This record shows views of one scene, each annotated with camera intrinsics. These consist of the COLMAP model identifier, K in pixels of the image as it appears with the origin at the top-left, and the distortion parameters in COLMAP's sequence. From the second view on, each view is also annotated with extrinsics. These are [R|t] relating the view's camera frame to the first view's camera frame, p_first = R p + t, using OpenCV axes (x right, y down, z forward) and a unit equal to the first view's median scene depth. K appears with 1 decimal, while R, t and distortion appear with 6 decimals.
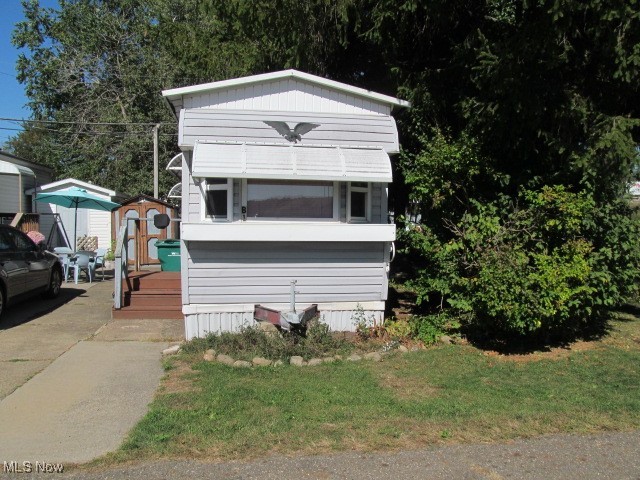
lens RADIAL K [[526.1, 0, 320.0], [0, 526.1, 240.0], [0, 0, 1]] dist [-0.059659, 0.007222]
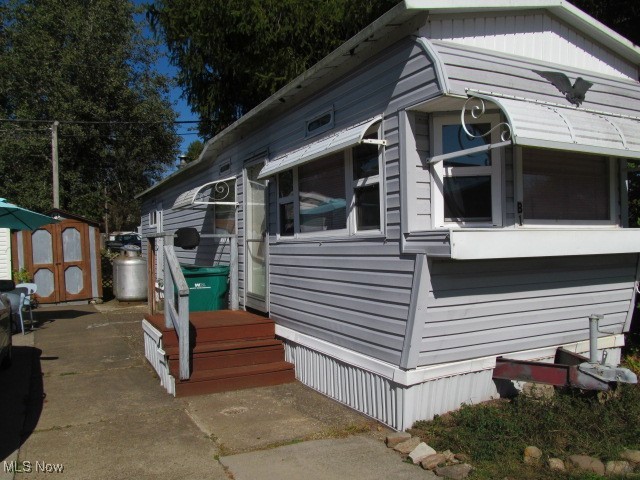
lens RADIAL K [[526.1, 0, 320.0], [0, 526.1, 240.0], [0, 0, 1]] dist [-0.059659, 0.007222]
pose [[0.955408, -0.025855, 0.294156, -0.537262], [0.037569, 0.998707, -0.034242, -0.006668], [-0.292890, 0.043766, 0.955144, 0.469467]]
